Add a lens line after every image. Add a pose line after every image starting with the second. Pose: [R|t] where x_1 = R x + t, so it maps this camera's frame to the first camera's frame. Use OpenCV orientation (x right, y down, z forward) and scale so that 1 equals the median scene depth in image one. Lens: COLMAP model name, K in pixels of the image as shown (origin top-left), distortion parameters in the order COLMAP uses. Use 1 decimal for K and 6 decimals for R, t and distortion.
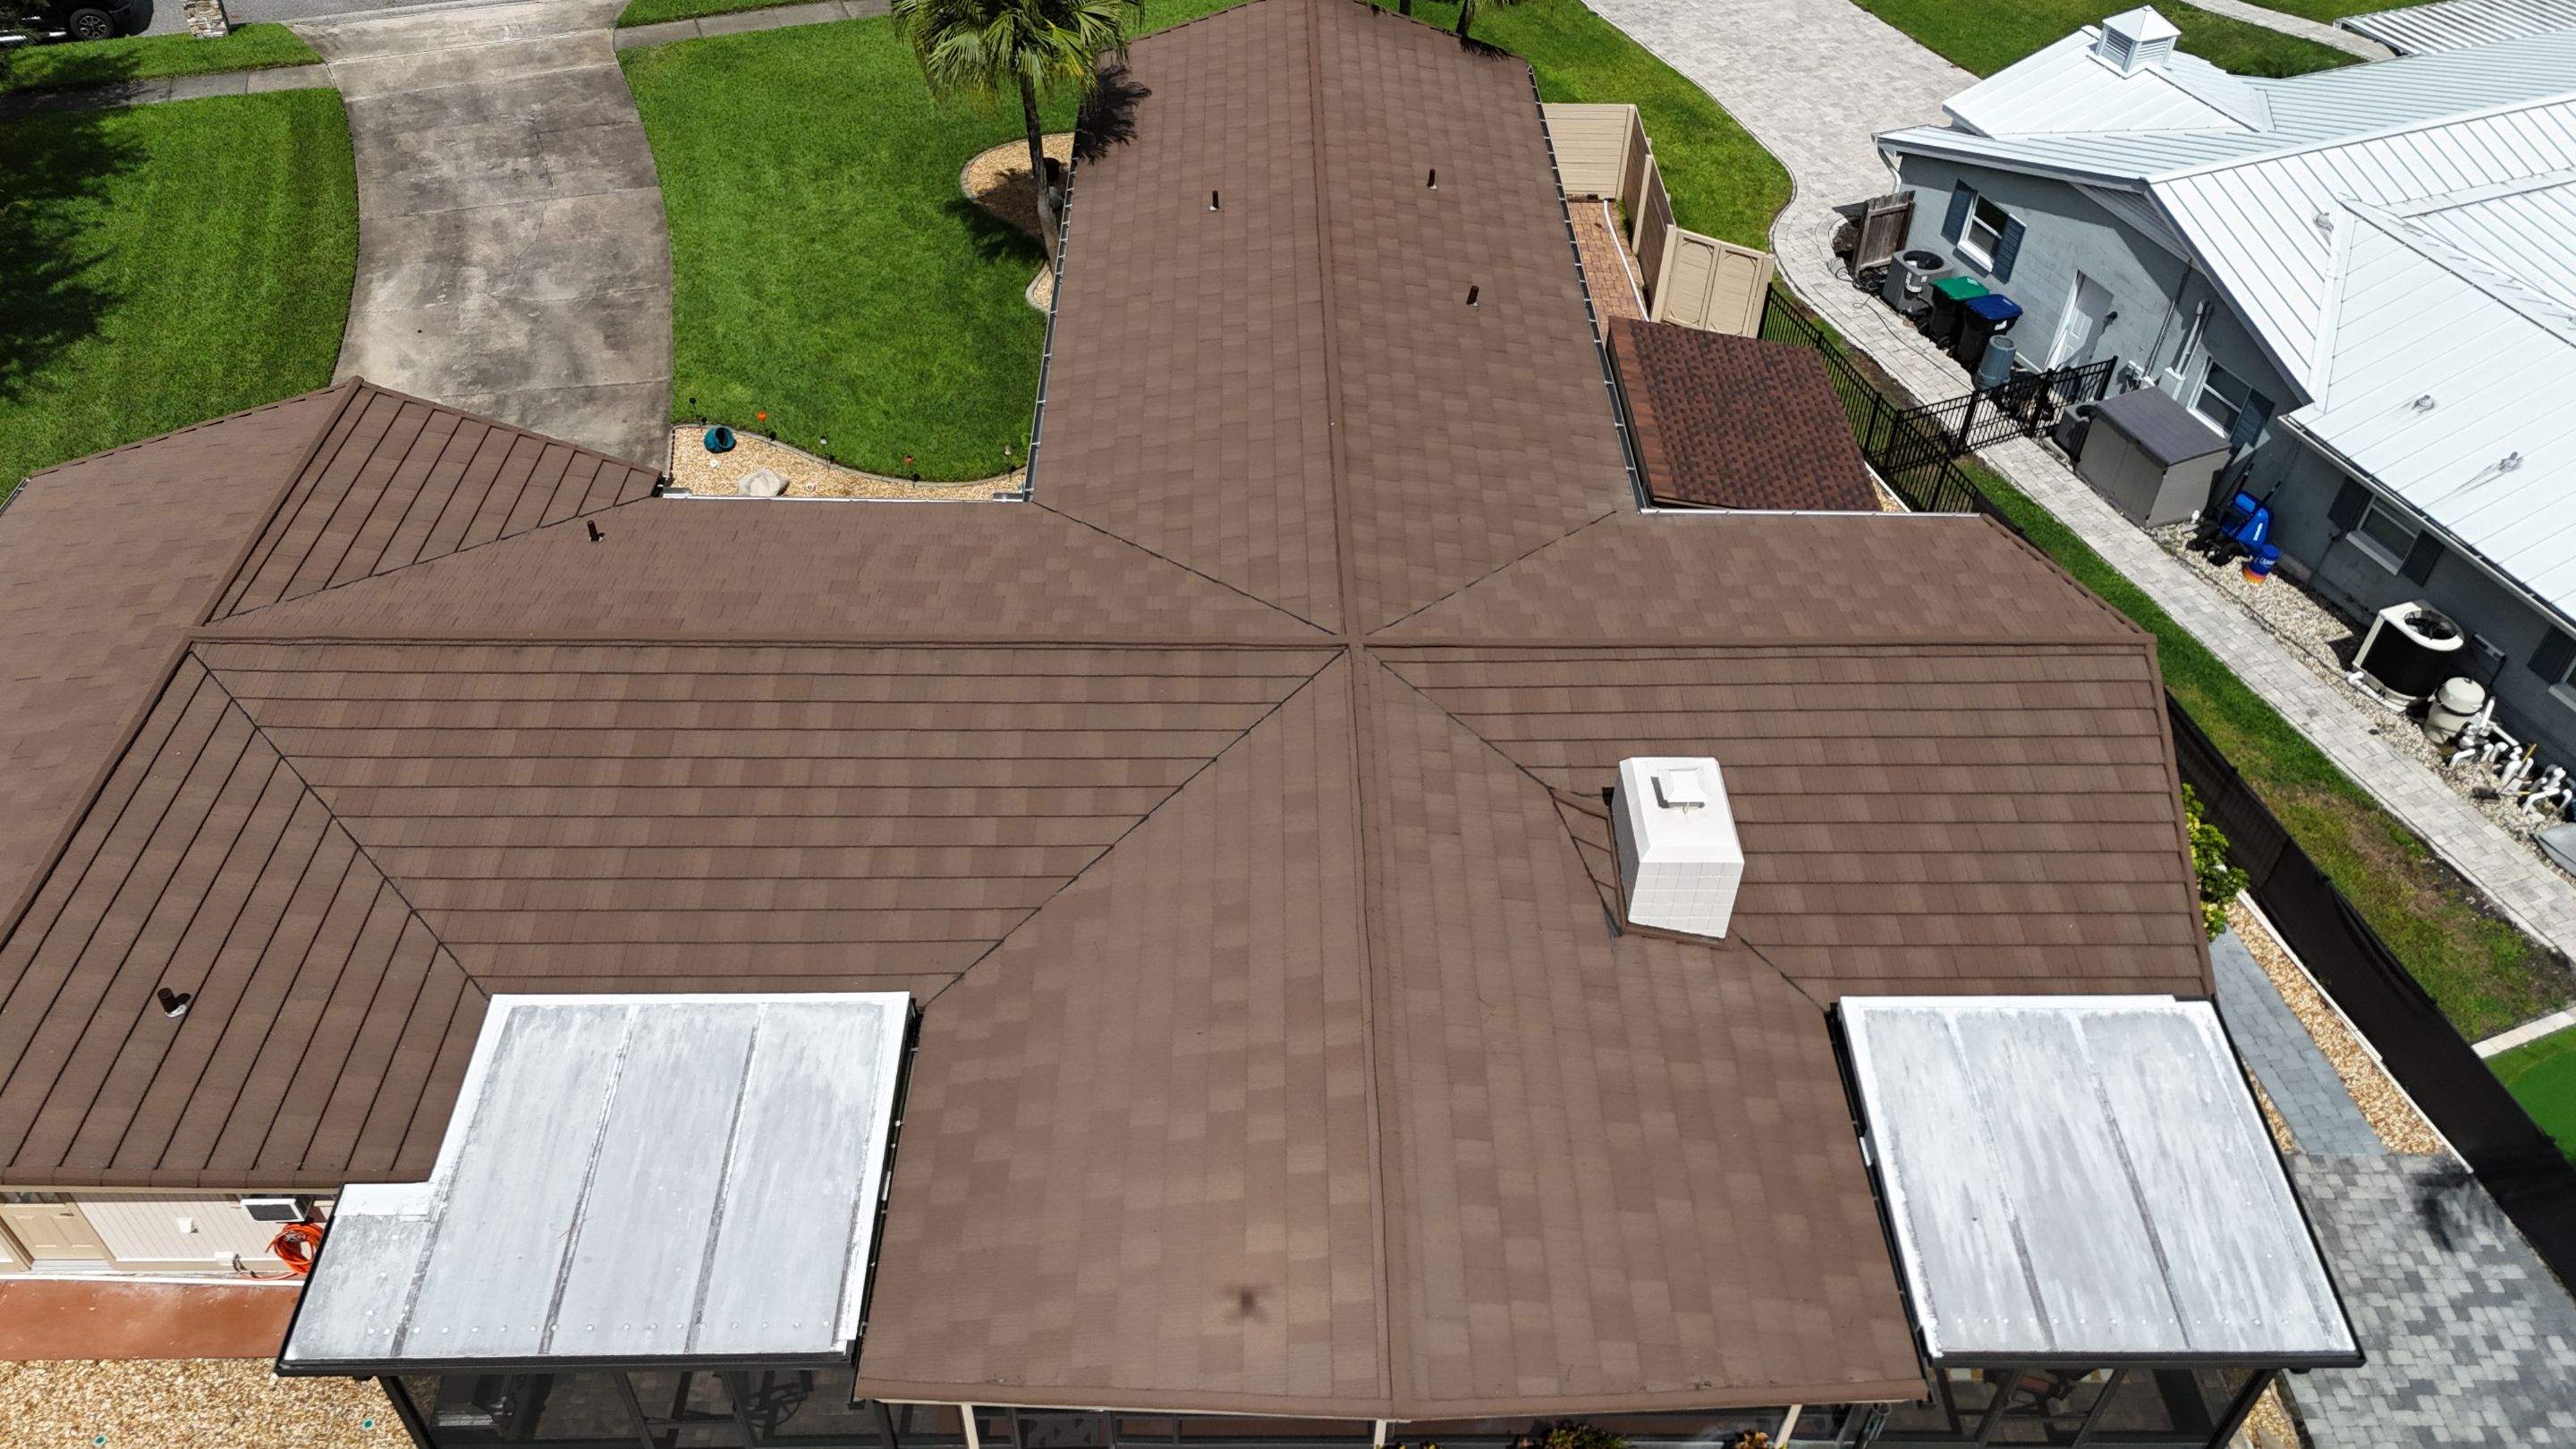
lens RADIAL K [[1895.4, 0, 1291.5], [0, 1895.4, 724.0], [0, 0, 1]] dist [0.079178, -0.073937]
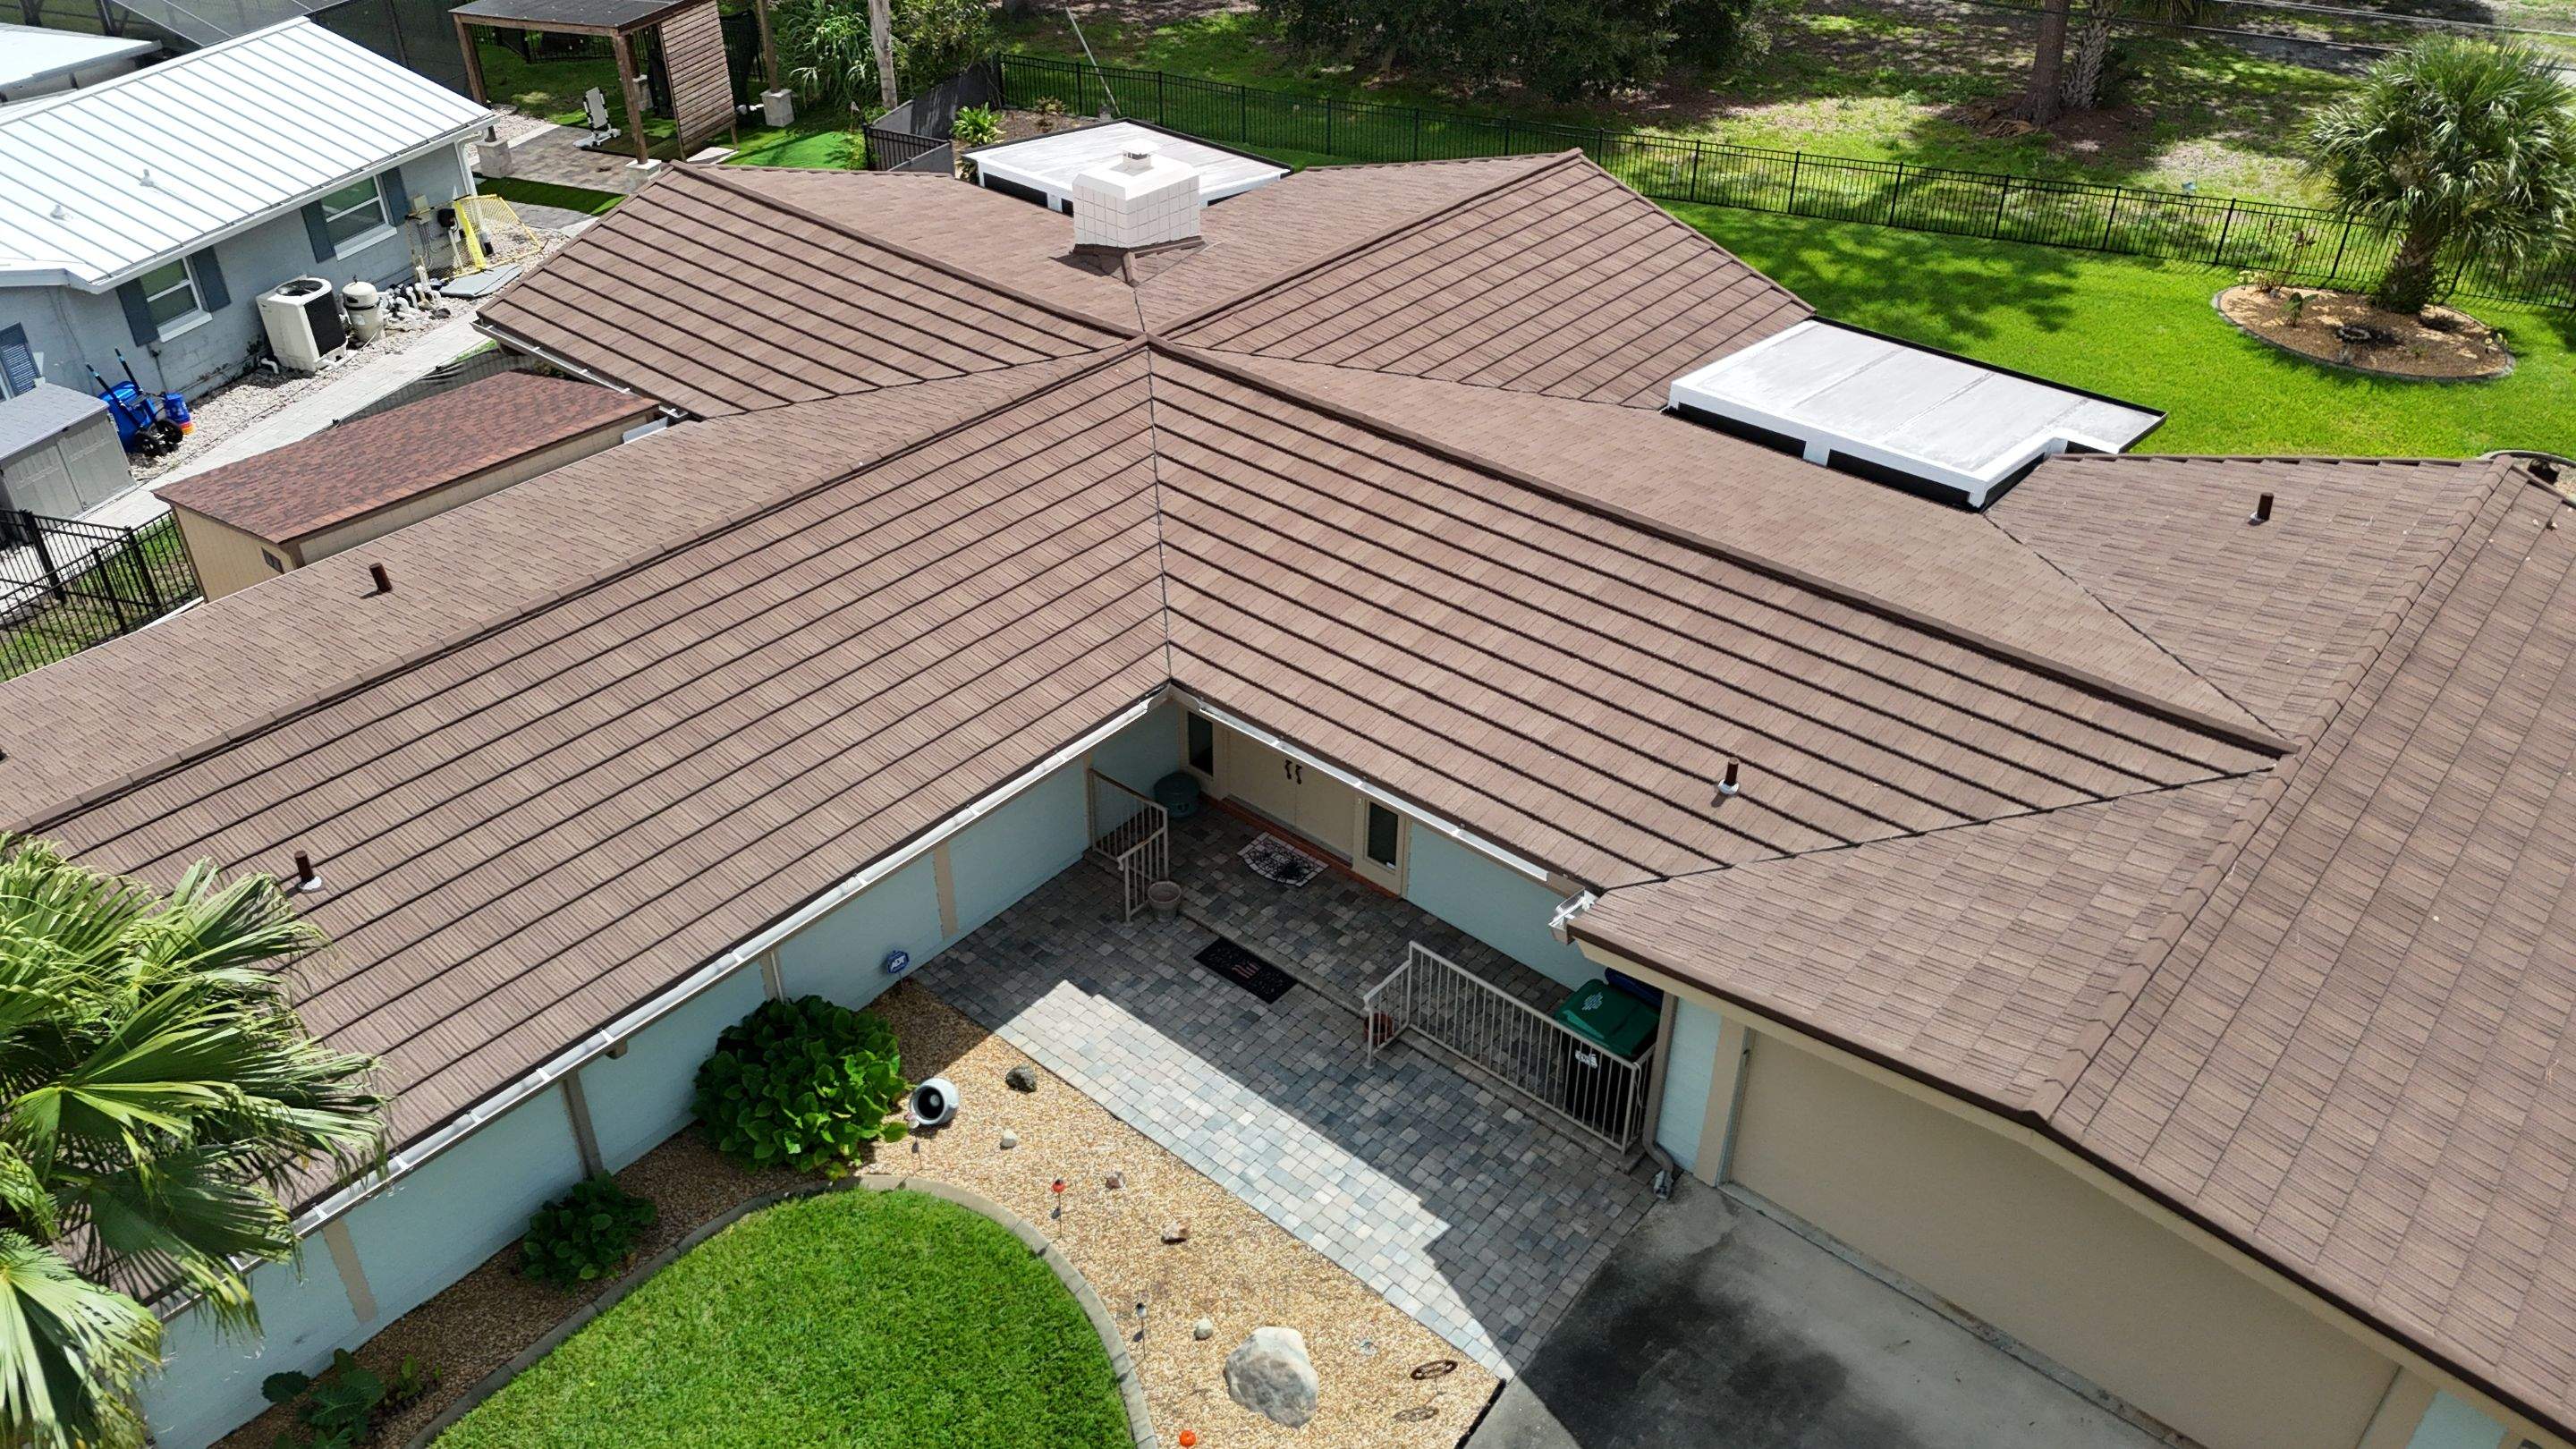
lens RADIAL K [[1895.4, 0, 1291.5], [0, 1895.4, 724.0], [0, 0, 1]] dist [0.079178, -0.073937]
pose [[-0.756007, -0.394481, 0.522338, -0.659656], [0.423165, 0.314262, 0.849806, -0.836659], [-0.499383, 0.863495, -0.070654, 1.234255]]
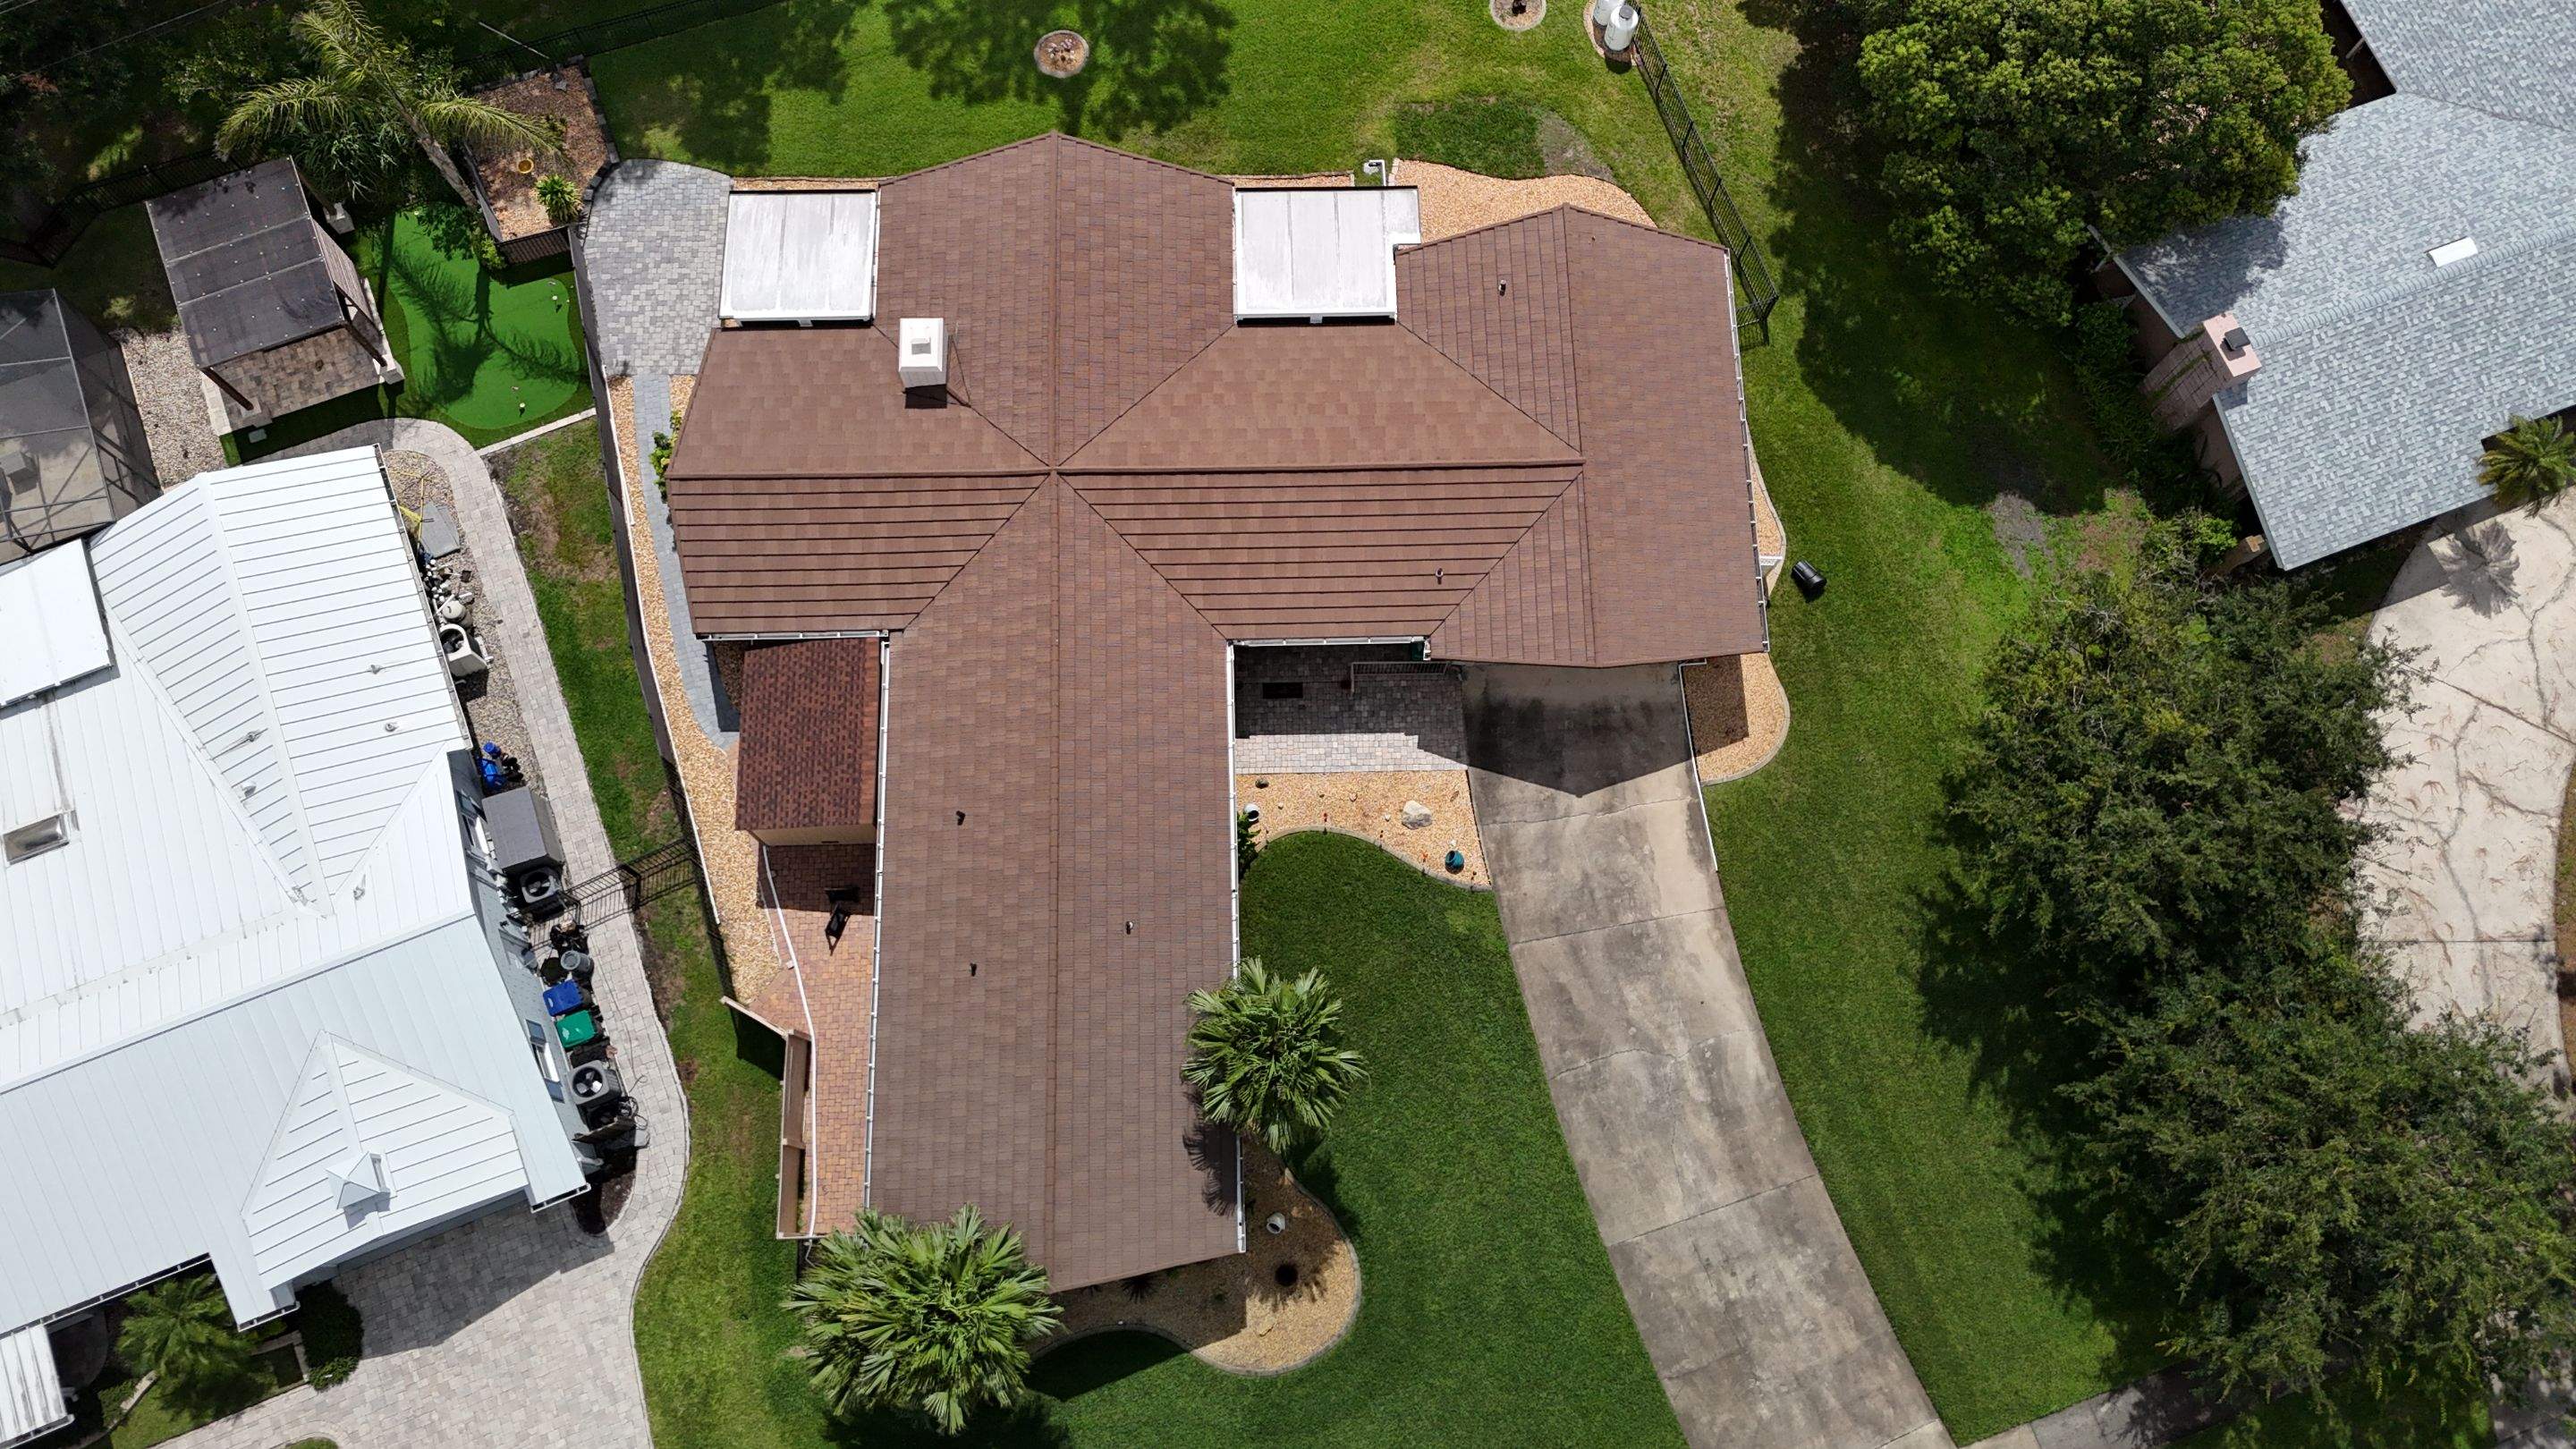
lens RADIAL K [[1895.4, 0, 1291.5], [0, 1895.4, 724.0], [0, 0, 1]] dist [0.079178, -0.073937]
pose [[-0.998938, -0.000564, -0.046066, -0.137298], [-0.041116, -0.440150, 0.896982, -2.106123], [-0.020782, 0.897924, 0.439660, 0.325026]]
